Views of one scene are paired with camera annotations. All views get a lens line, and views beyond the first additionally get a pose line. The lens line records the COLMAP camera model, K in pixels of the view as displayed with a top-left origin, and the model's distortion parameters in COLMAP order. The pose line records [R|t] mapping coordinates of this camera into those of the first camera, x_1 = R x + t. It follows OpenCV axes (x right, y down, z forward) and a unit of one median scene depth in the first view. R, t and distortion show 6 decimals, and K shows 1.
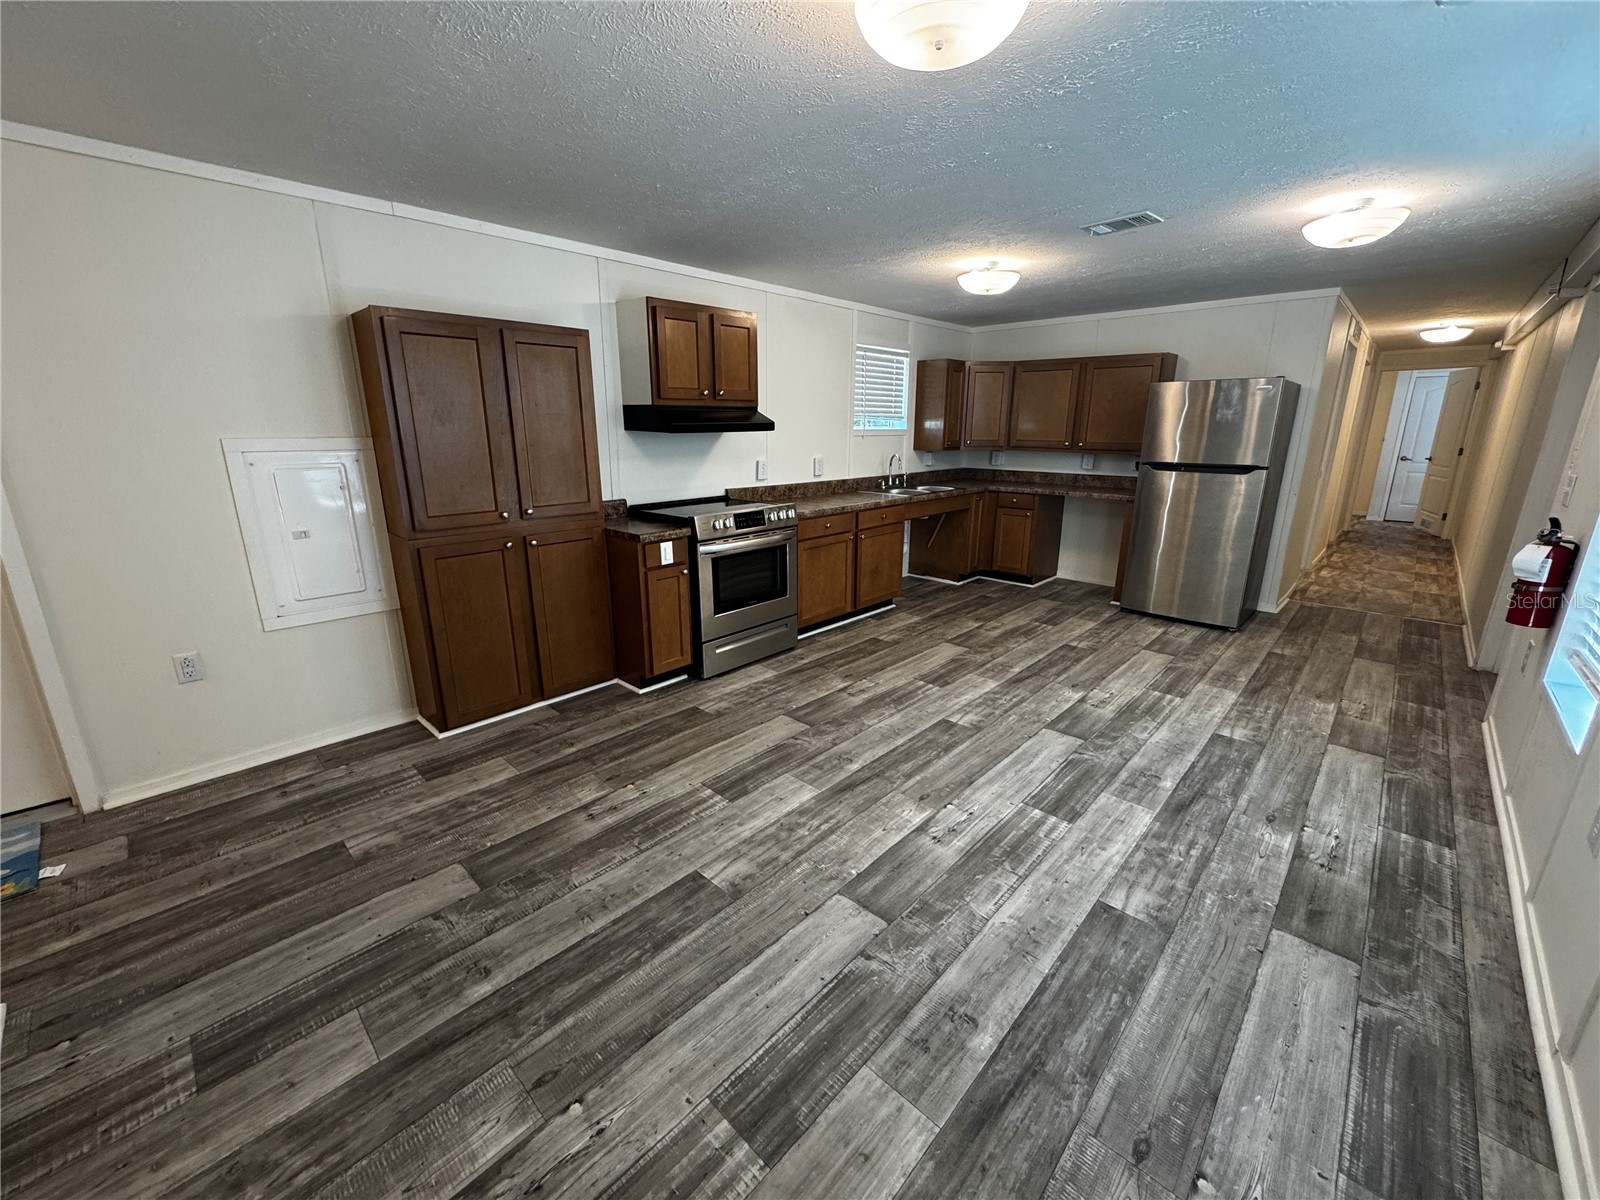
lens RADIAL K [[642.5, 0, 800.0], [0, 642.5, 600.0], [0, 0, 1]] dist [-0.000502, -0.000491]
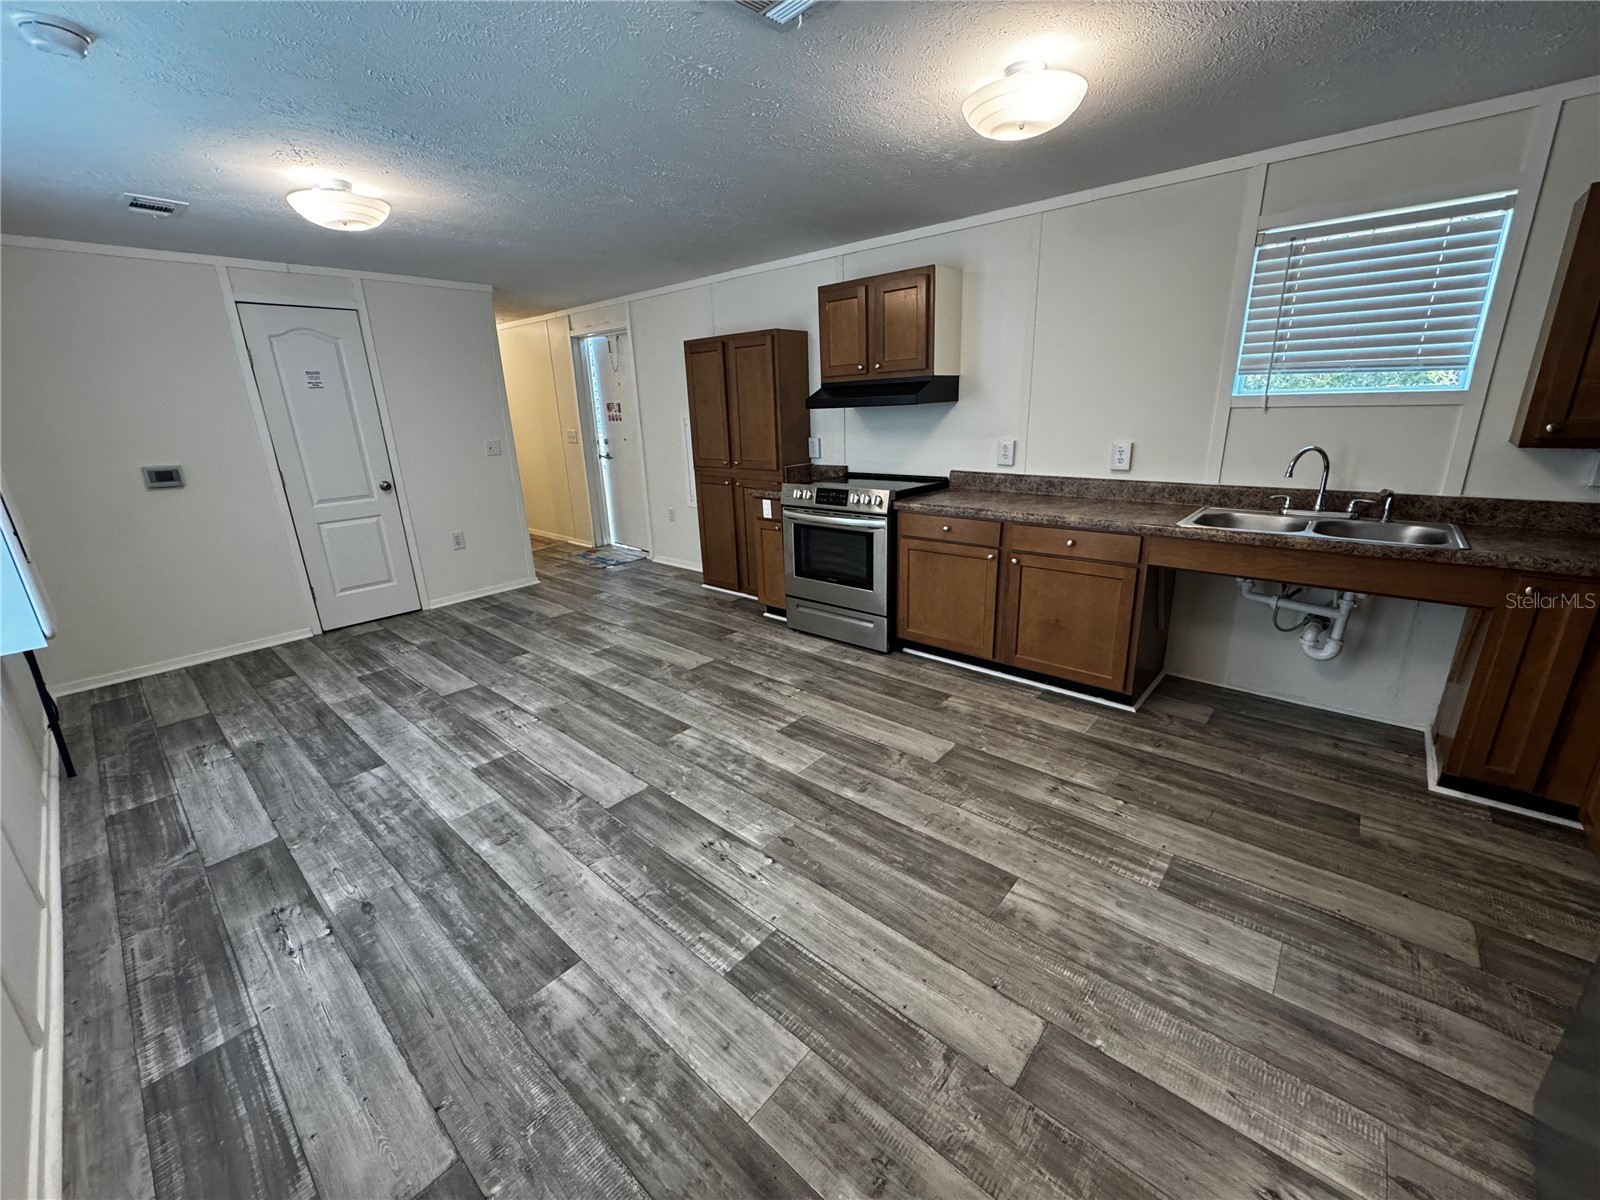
lens RADIAL K [[632.3, 0, 887.5], [0, 632.3, 659.7], [0, 0, 1]] dist [-0.001692, -0.000131]
pose [[0.076638, 0.373548, -0.924440, 1.089424], [-0.234513, 0.907909, 0.347427, -0.306537], [0.969087, 0.190167, 0.157182, 1.119985]]
